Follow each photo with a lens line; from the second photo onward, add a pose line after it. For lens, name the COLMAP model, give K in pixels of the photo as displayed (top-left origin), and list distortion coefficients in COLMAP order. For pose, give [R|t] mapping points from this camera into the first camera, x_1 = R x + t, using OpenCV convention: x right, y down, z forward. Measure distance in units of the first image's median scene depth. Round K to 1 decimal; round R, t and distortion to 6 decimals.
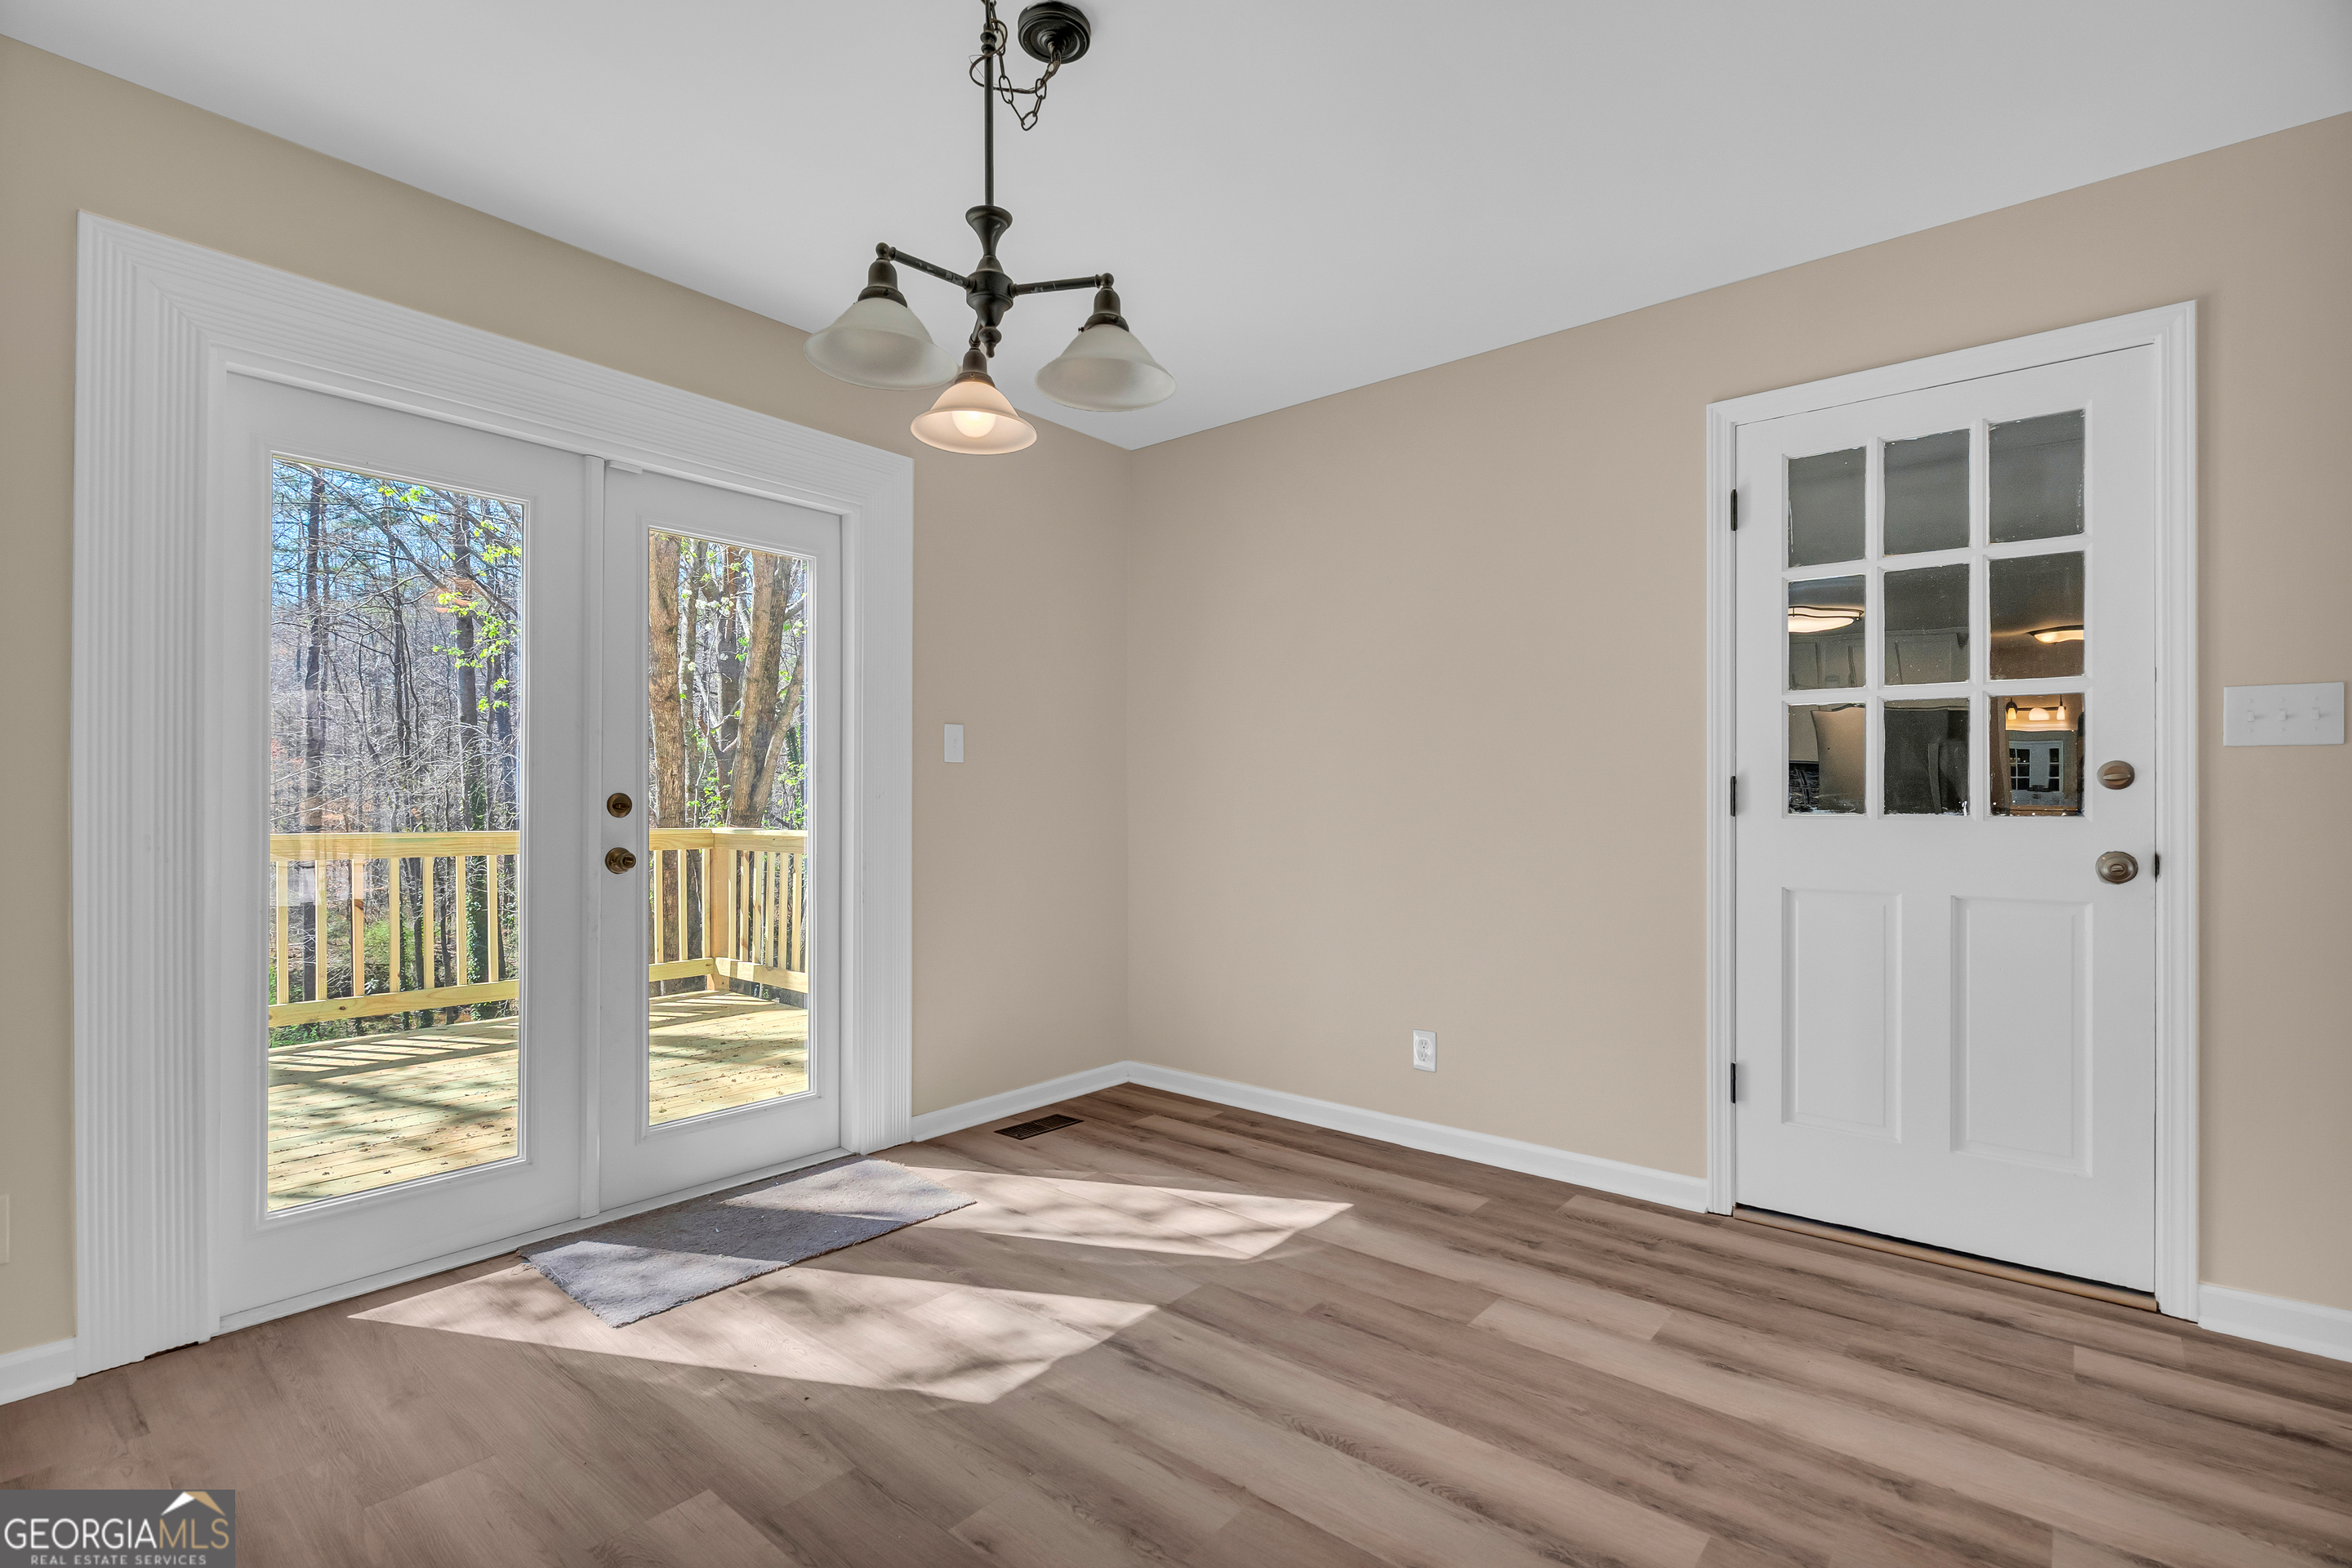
lens RADIAL K [[1077.2, 0, 1174.0], [0, 1077.2, 799.4], [0, 0, 1]] dist [-0.000392, 0.000110]
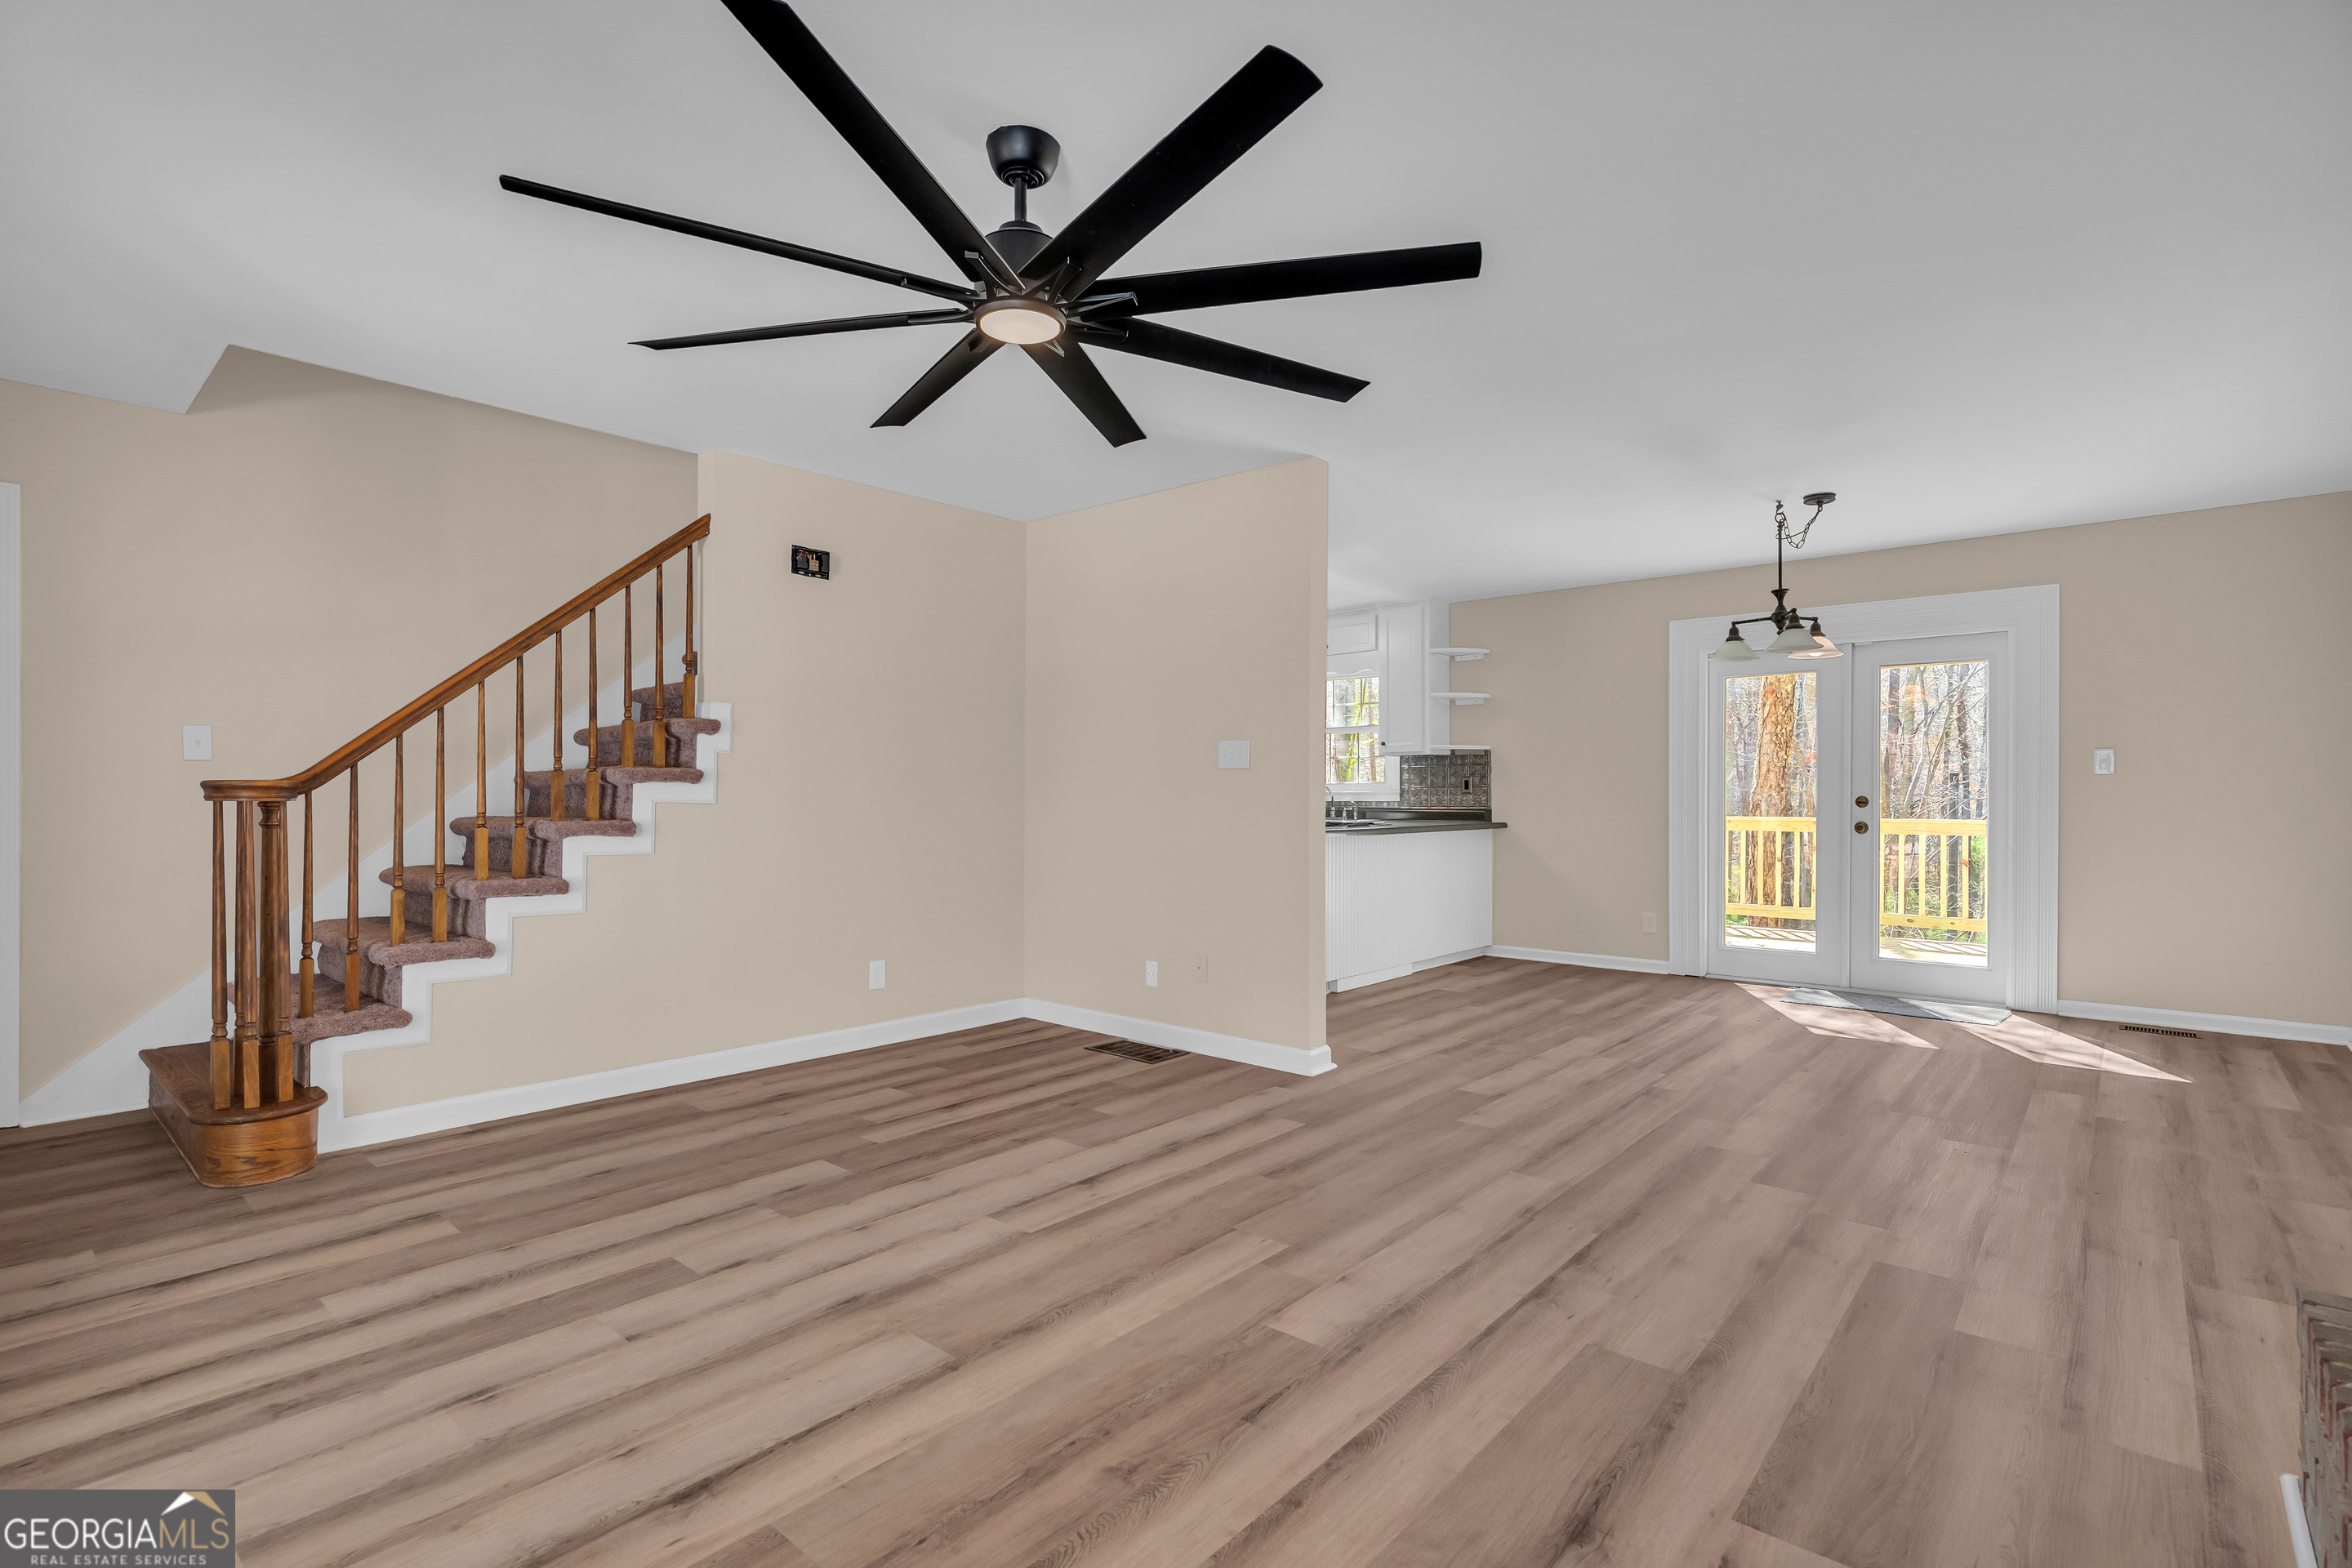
lens RADIAL K [[1093.9, 0, 1167.7], [0, 1093.9, 796.8], [0, 0, 1]] dist [-0.003999, 0.000000]
pose [[-0.031605, -0.005071, -0.999488, 1.831479], [0.000935, 0.999987, -0.005103, 0.004892], [0.999500, -0.001096, -0.031599, -0.338266]]
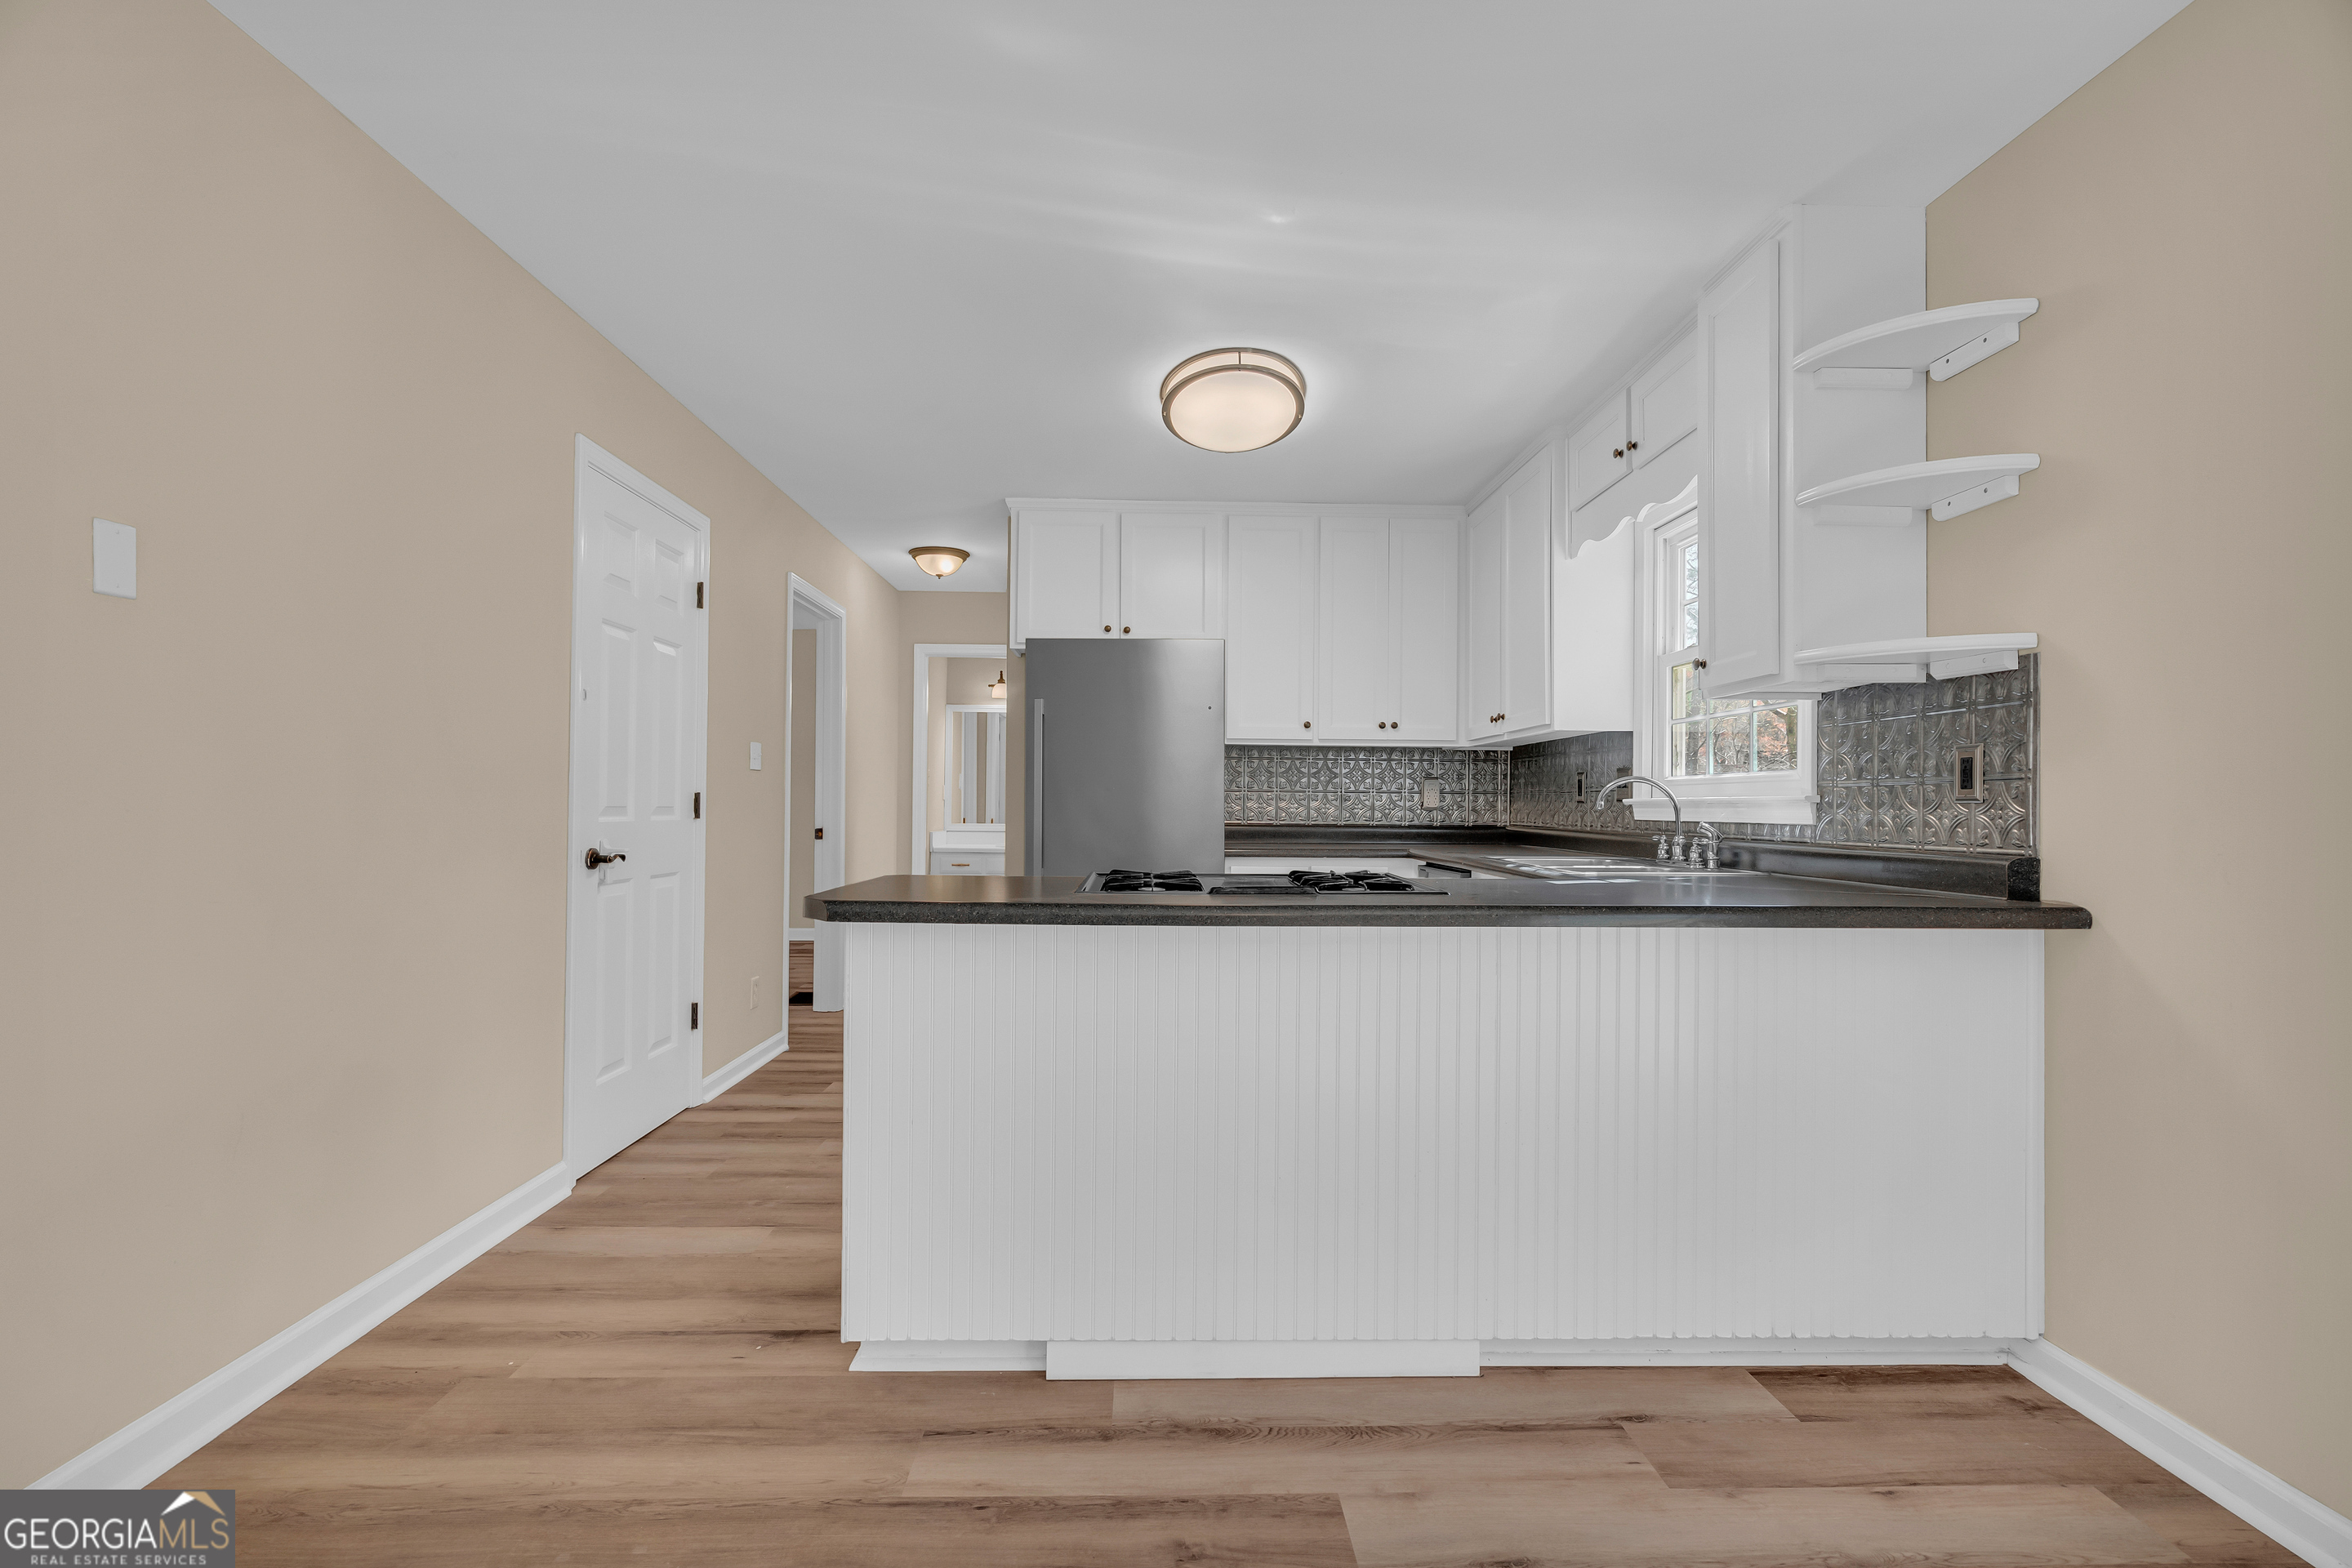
lens RADIAL K [[1077.2, 0, 1174.0], [0, 1077.2, 799.4], [0, 0, 1]] dist [-0.000392, 0.000110]
pose [[-0.749788, -0.016346, -0.661476, -0.055122], [-0.012358, 0.999866, -0.010701, -0.003058], [0.661563, 0.000150, -0.749890, 0.594179]]
